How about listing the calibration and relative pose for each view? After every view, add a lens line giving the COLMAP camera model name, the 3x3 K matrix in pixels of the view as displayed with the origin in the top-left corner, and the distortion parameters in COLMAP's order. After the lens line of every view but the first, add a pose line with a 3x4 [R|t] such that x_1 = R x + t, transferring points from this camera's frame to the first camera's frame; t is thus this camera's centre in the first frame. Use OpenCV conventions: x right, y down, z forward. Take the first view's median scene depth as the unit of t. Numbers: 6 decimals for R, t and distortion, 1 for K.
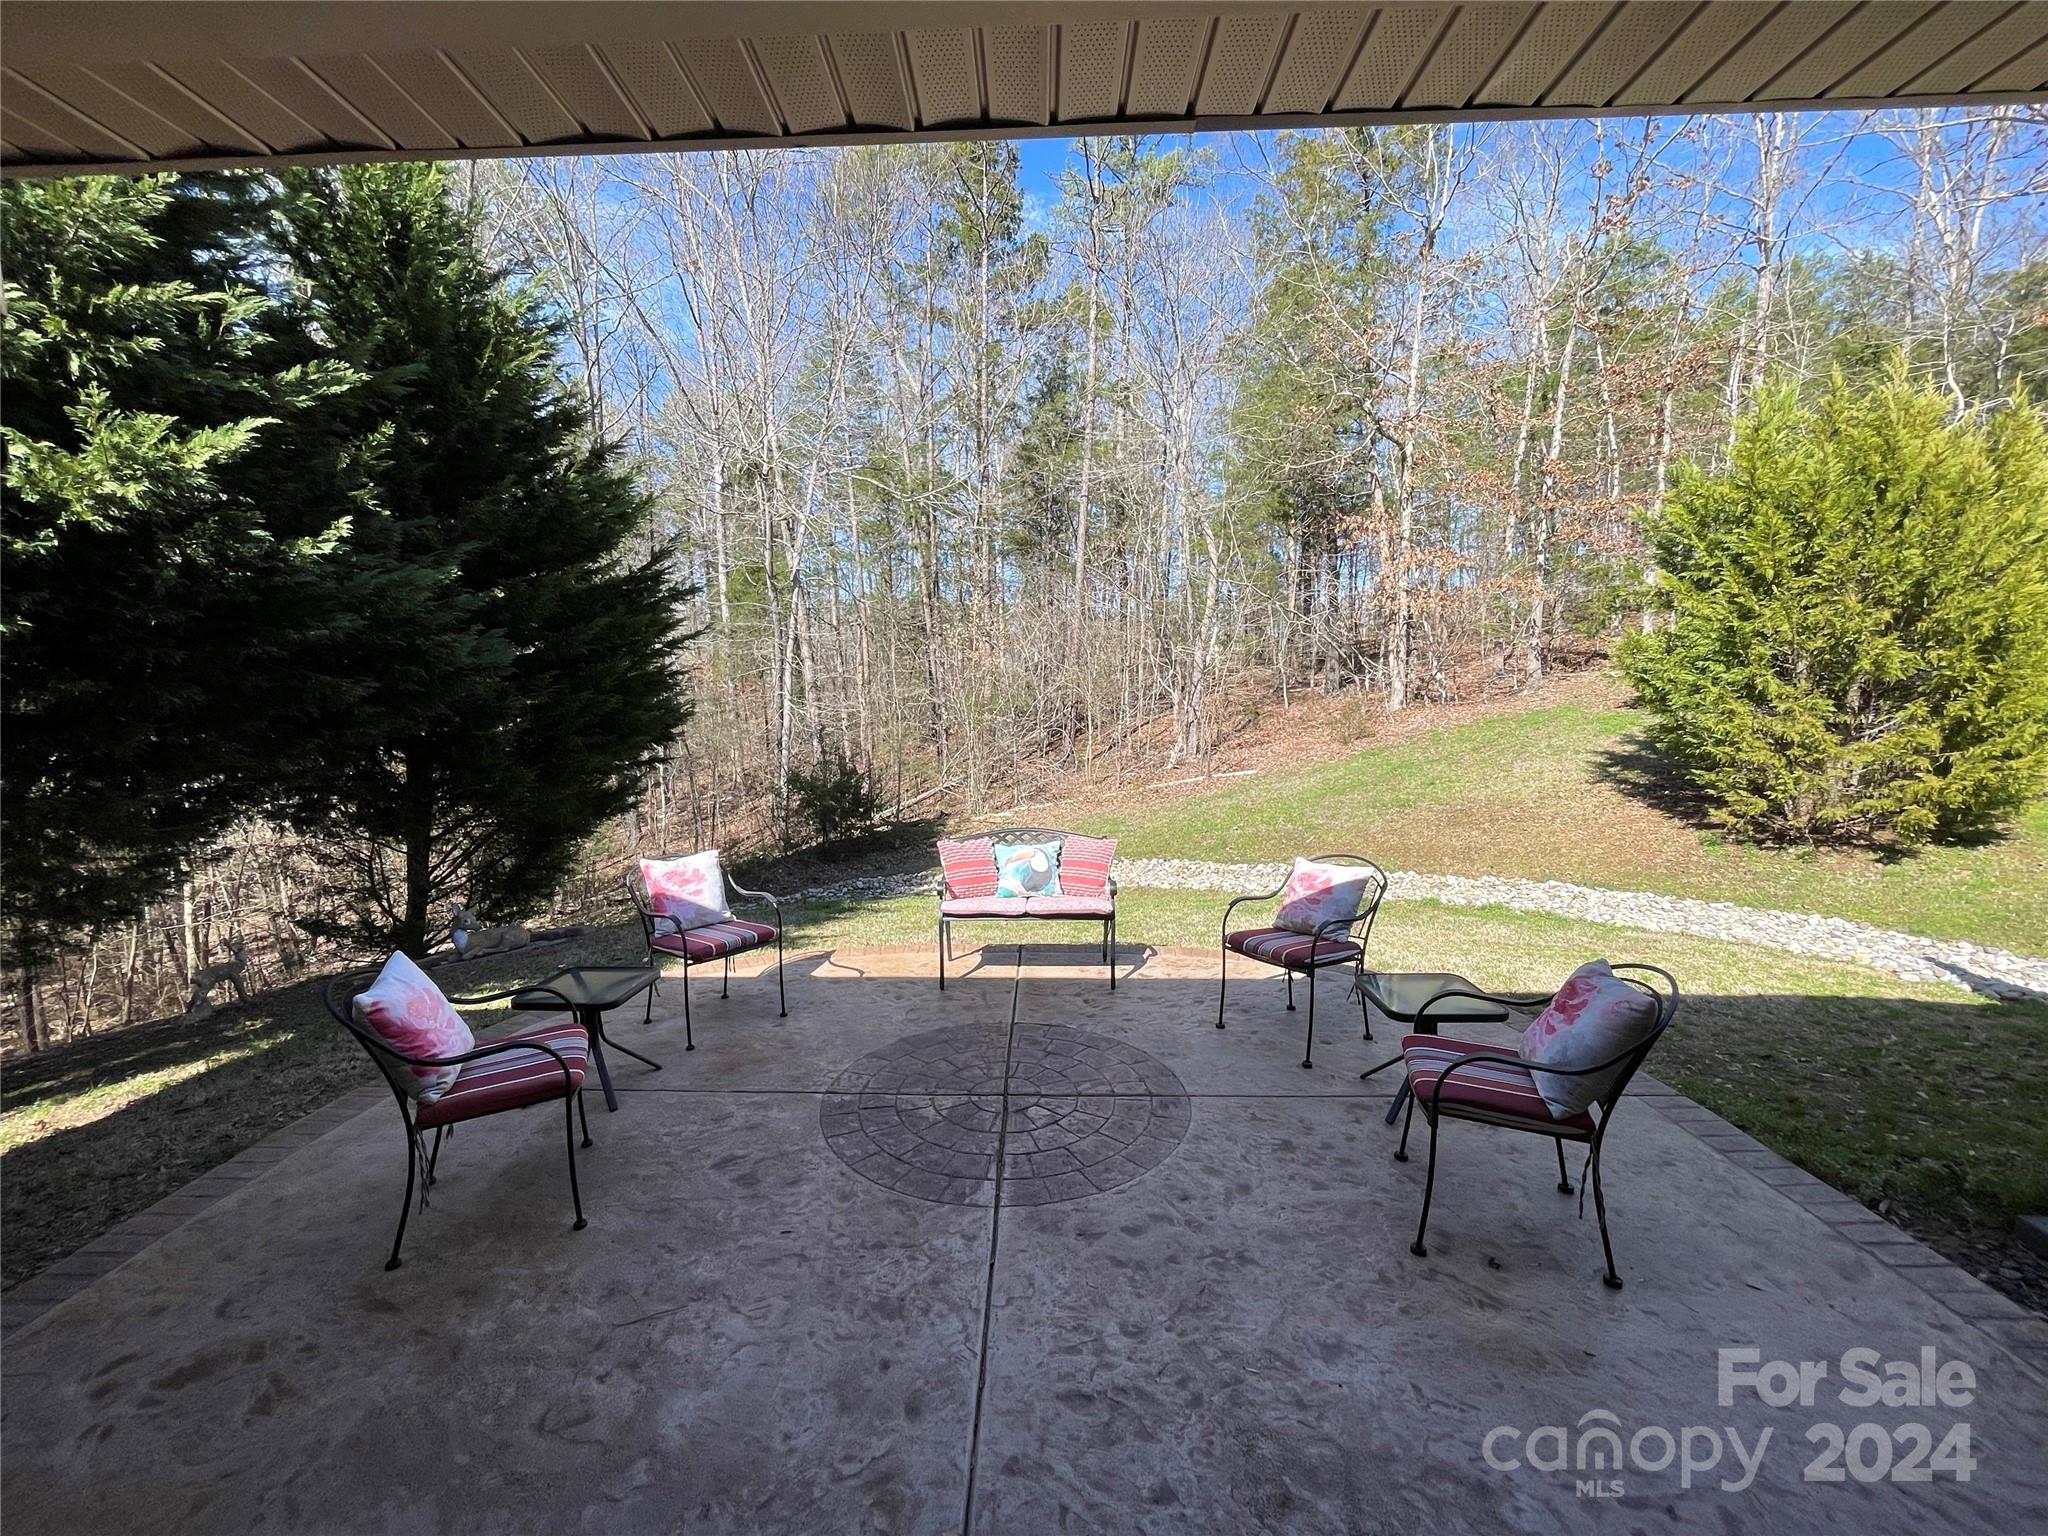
lens RADIAL K [[825.9, 0, 1018.5], [0, 825.9, 769.2], [0, 0, 1]] dist [-0.003579, 0.001056]
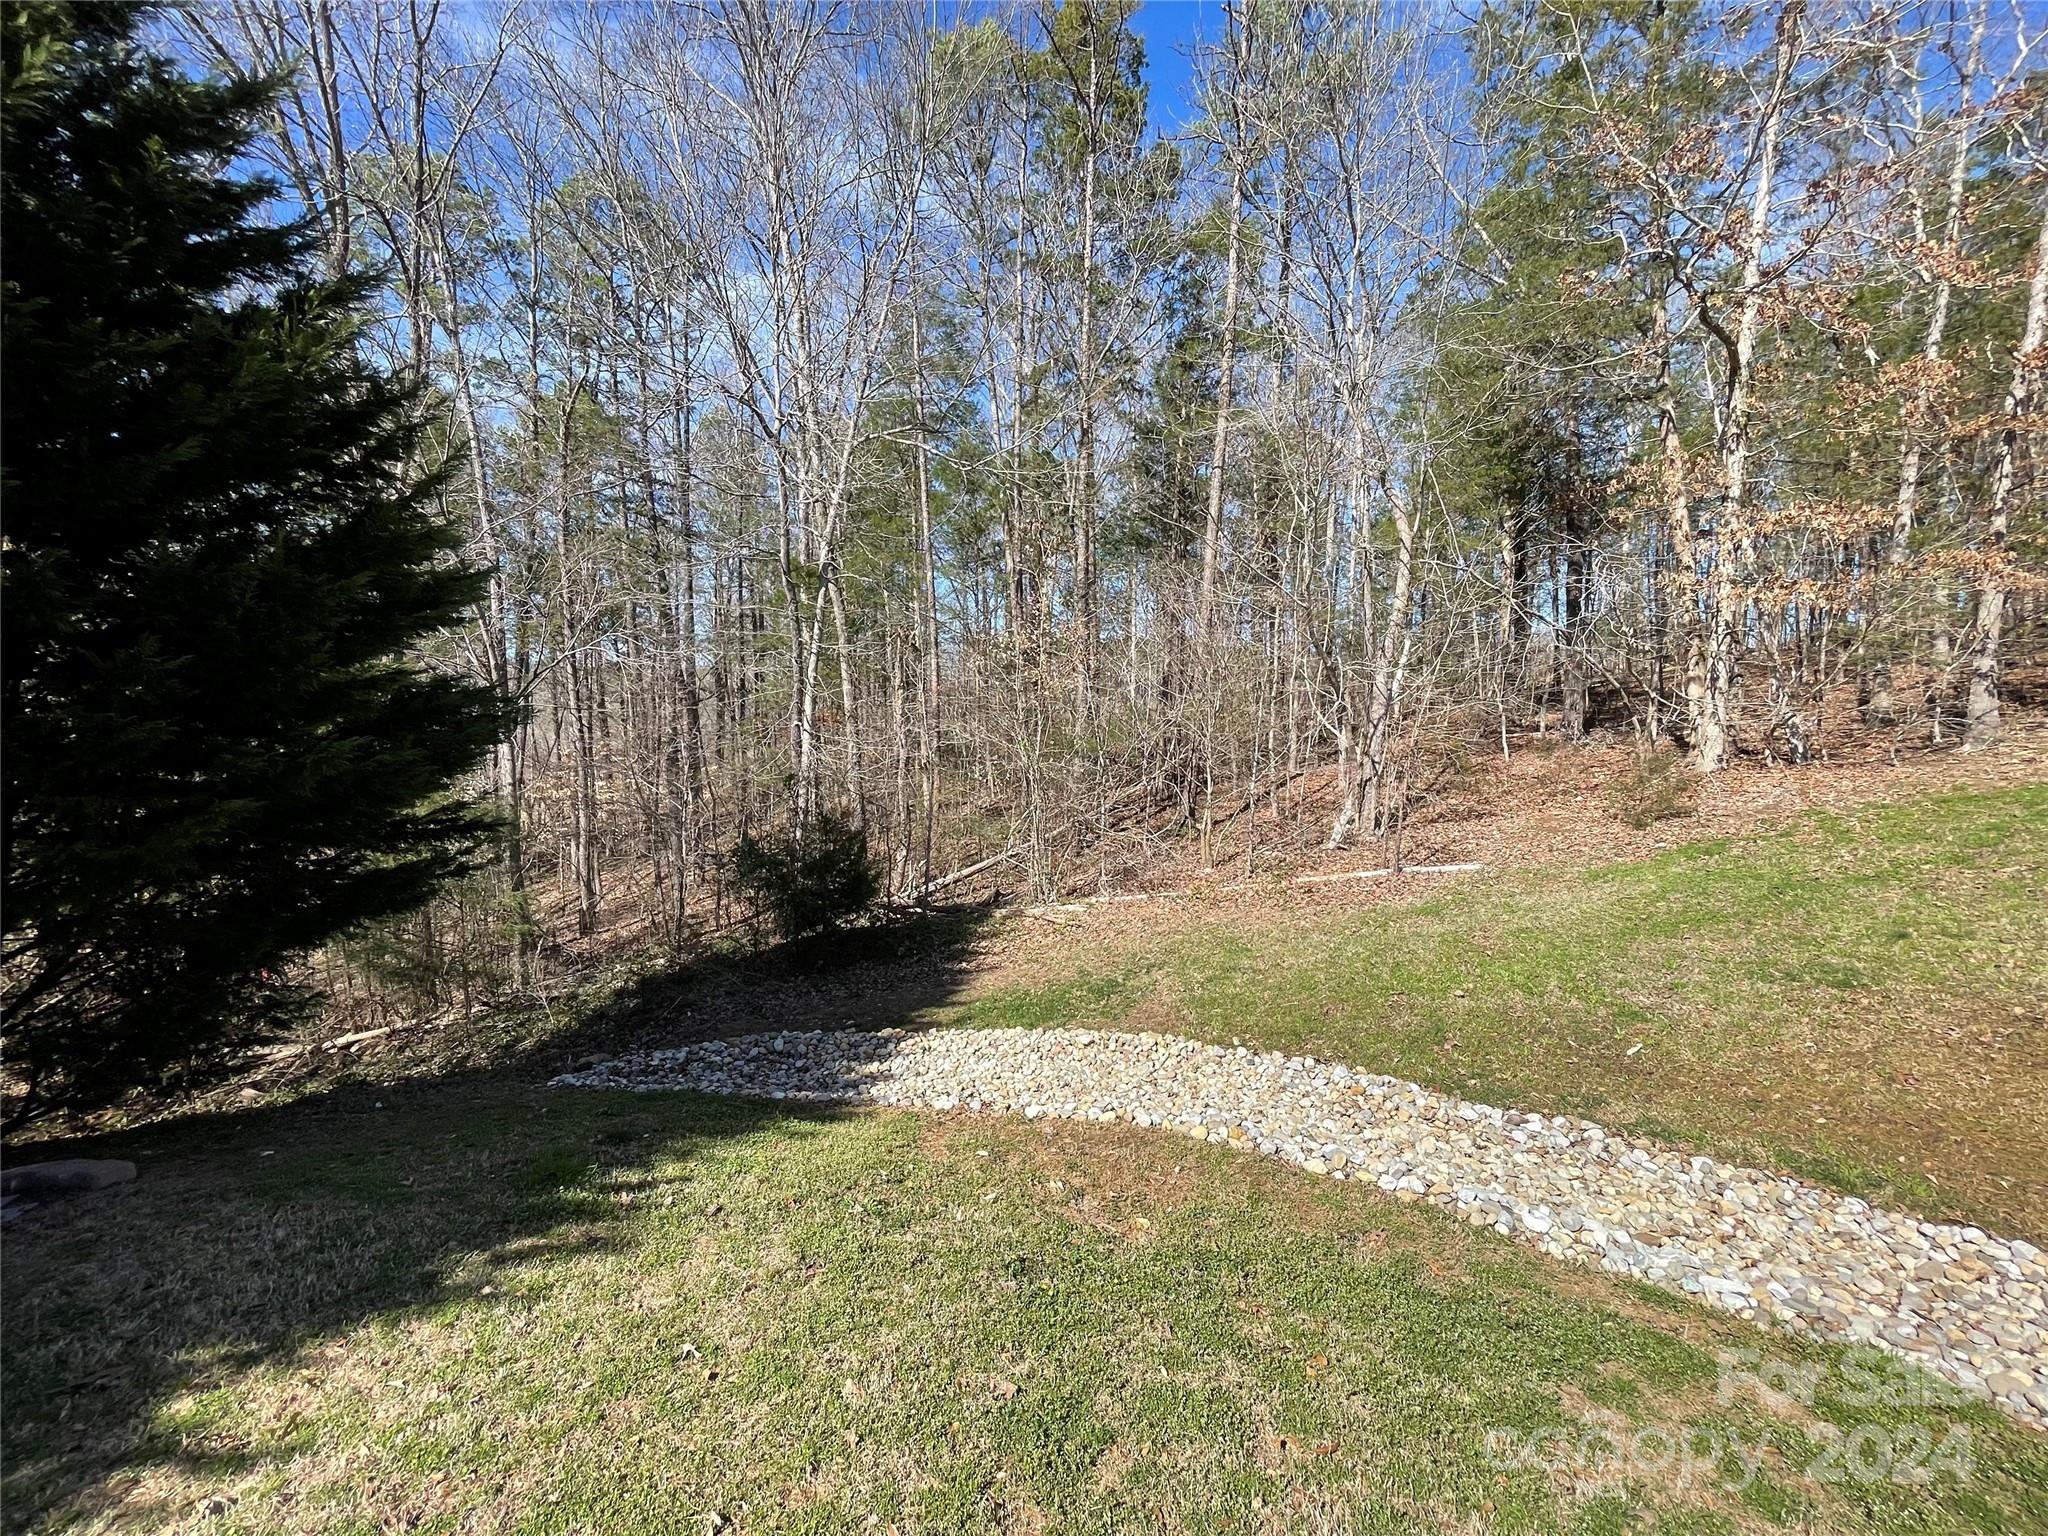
lens RADIAL K [[825.9, 0, 1024.8], [0, 825.9, 765.1], [0, 0, 1]] dist [-0.003579, 0.001056]
pose [[0.984079, 0.029716, -0.175227, 0.055608], [-0.038349, 0.998201, -0.046088, -0.028350], [0.173542, 0.052074, 0.983449, 0.305258]]
